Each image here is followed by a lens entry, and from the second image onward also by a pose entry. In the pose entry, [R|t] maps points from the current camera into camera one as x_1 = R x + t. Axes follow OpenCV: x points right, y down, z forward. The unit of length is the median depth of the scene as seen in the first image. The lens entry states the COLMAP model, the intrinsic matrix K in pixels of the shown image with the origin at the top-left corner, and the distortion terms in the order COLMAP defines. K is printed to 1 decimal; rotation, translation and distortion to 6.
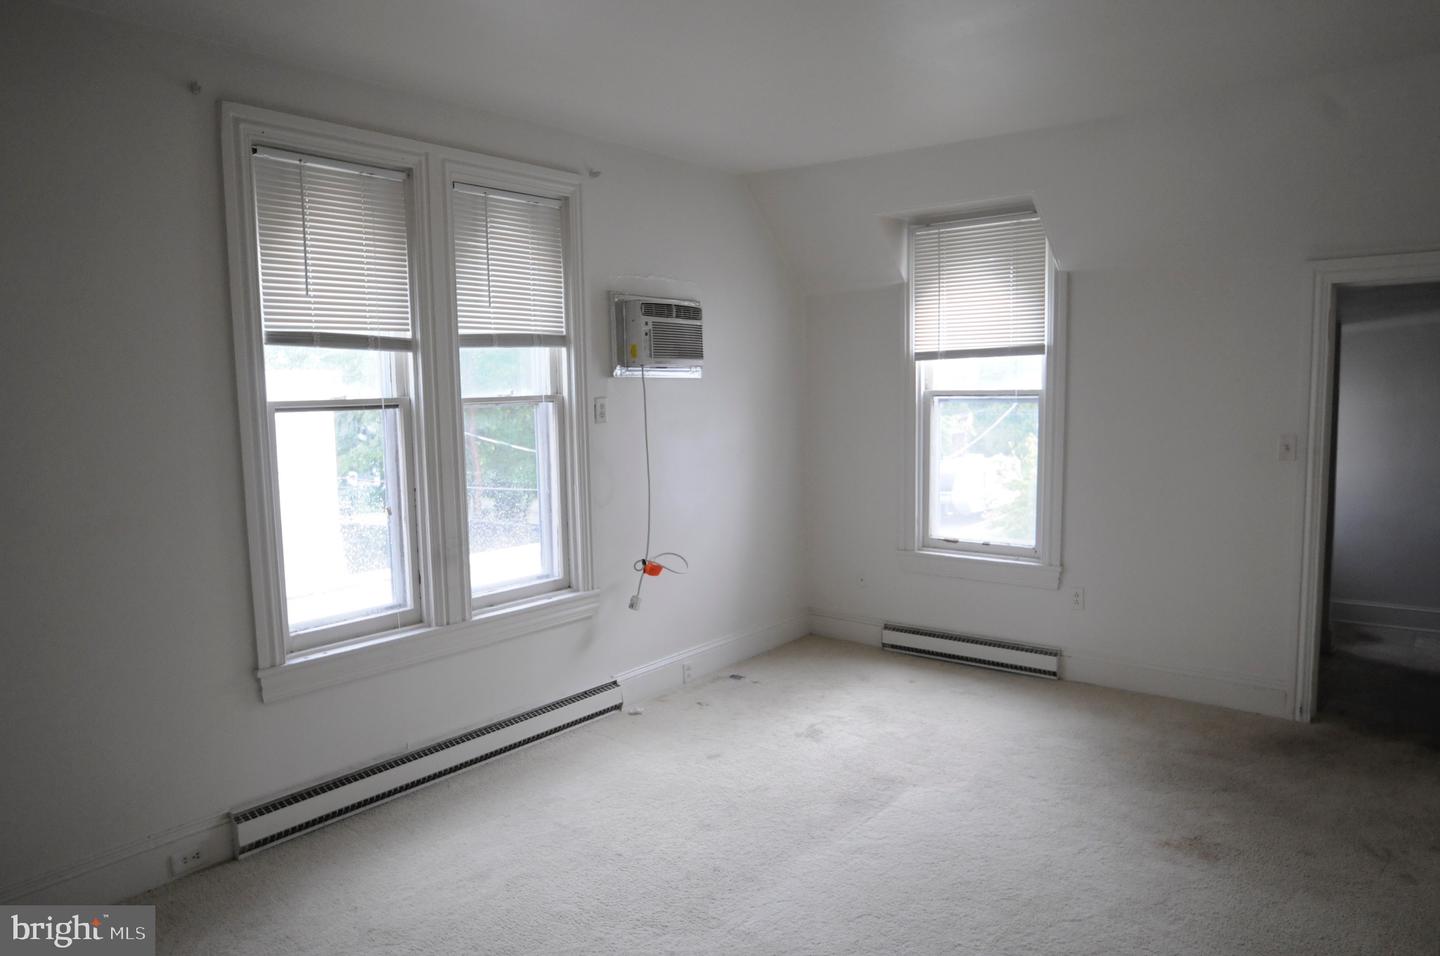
lens RADIAL K [[936.5, 0, 700.5], [0, 936.5, 486.1], [0, 0, 1]] dist [-0.074195, 0.073161]
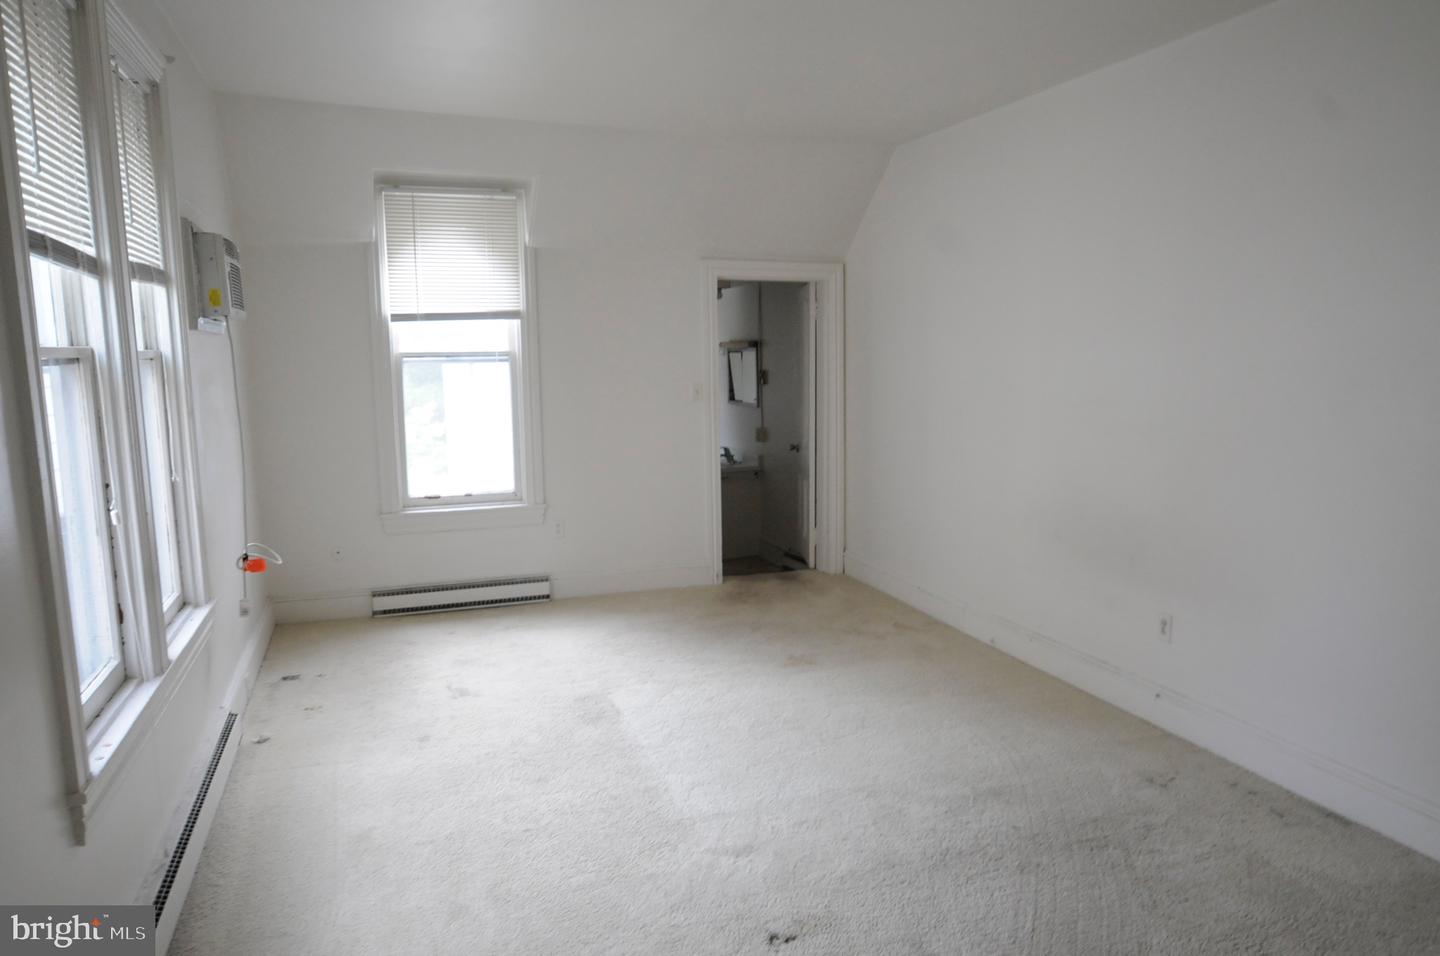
lens RADIAL K [[936.5, 0, 700.5], [0, 936.5, 486.1], [0, 0, 1]] dist [-0.074195, 0.073161]
pose [[0.521723, -0.110989, 0.845864, -0.492597], [0.088598, 0.993189, 0.075673, -0.006215], [-0.848502, 0.035462, 0.528003, 0.216326]]
